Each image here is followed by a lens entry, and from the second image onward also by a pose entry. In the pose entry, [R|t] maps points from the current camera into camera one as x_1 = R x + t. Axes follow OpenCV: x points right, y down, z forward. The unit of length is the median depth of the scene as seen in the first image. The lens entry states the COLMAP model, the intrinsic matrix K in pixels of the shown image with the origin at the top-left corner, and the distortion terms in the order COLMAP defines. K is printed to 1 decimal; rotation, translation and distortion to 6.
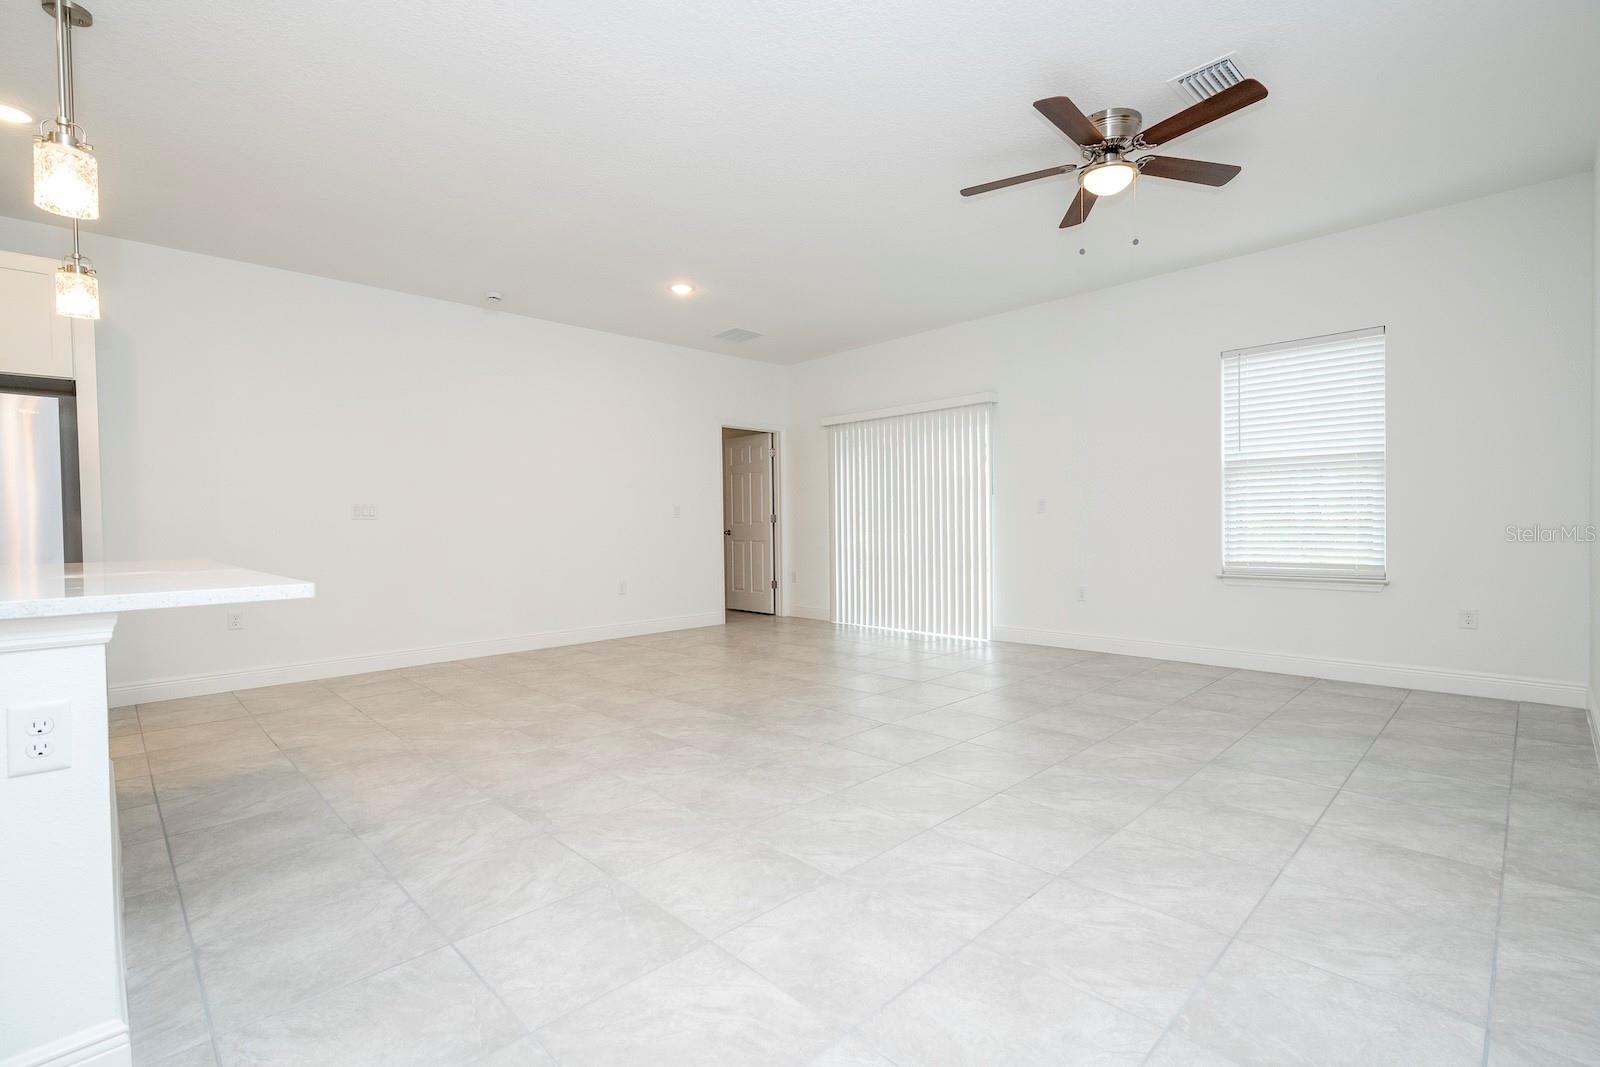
lens RADIAL K [[721.4, 0, 805.1], [0, 721.4, 533.3], [0, 0, 1]] dist [-0.005069, 0.003124]
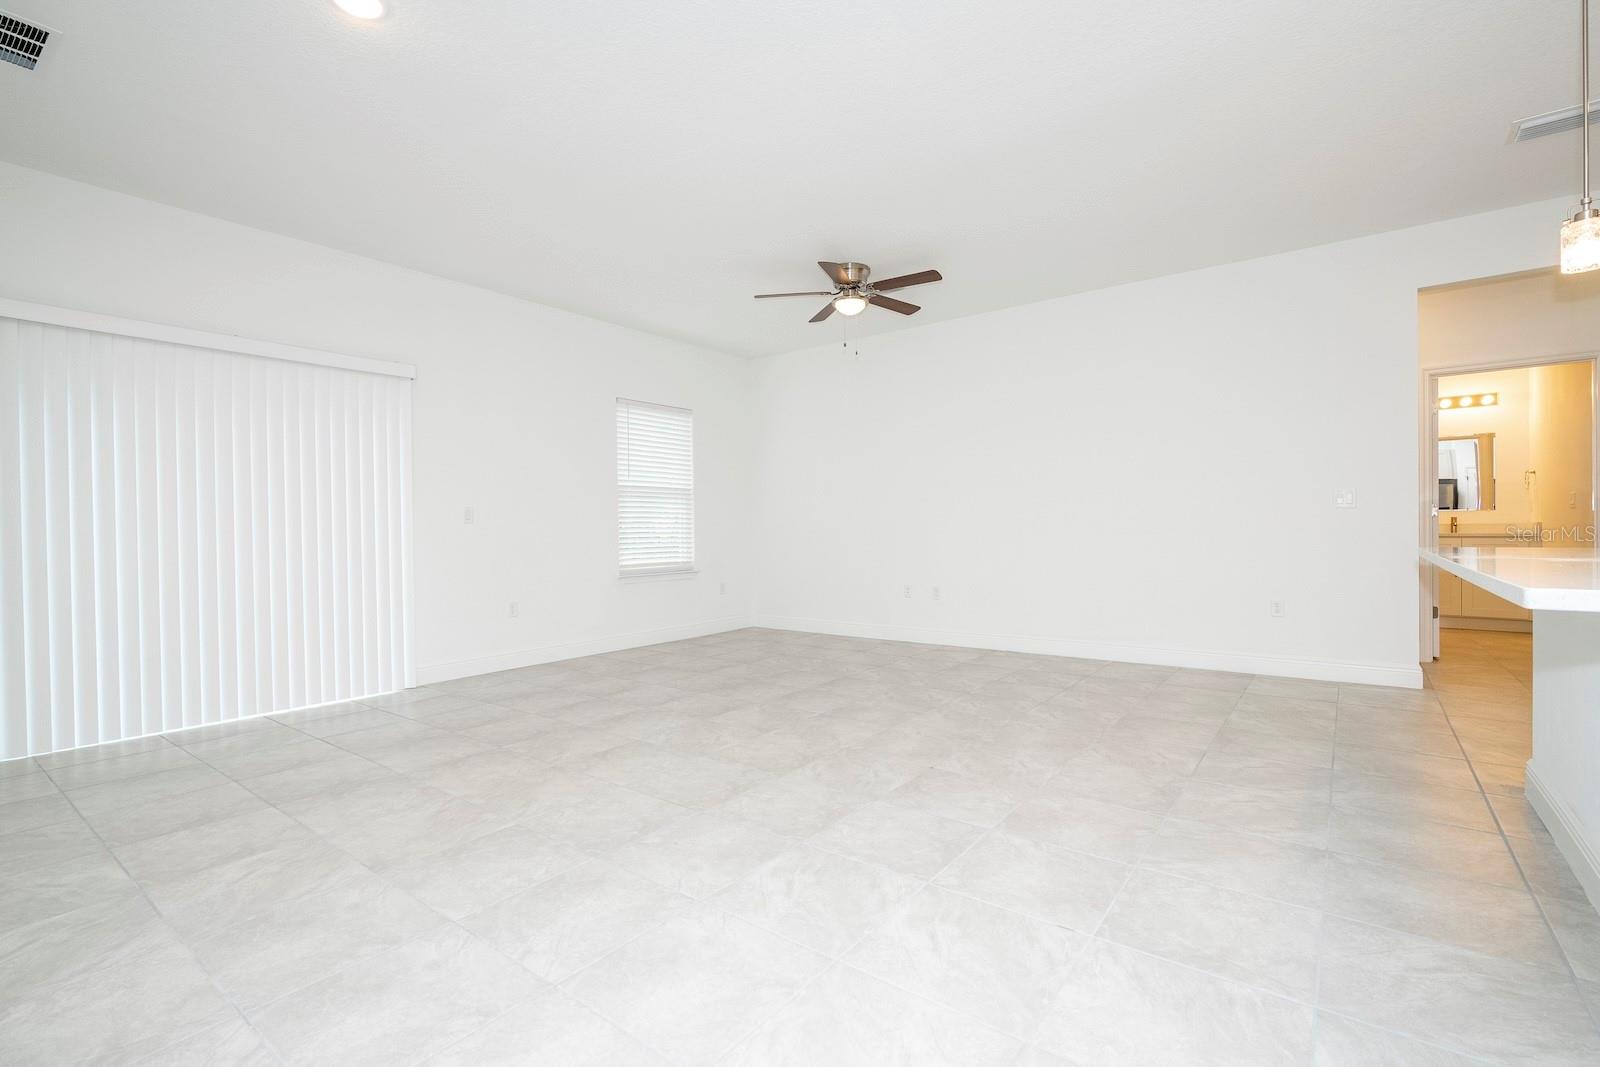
lens RADIAL K [[721.4, 0, 805.1], [0, 721.4, 533.3], [0, 0, 1]] dist [-0.005069, 0.003124]
pose [[-0.143165, 0.010465, 0.989643, -1.078574], [0.027730, 0.999594, -0.006559, 0.001306], [-0.989310, 0.026504, -0.143398, 1.329472]]
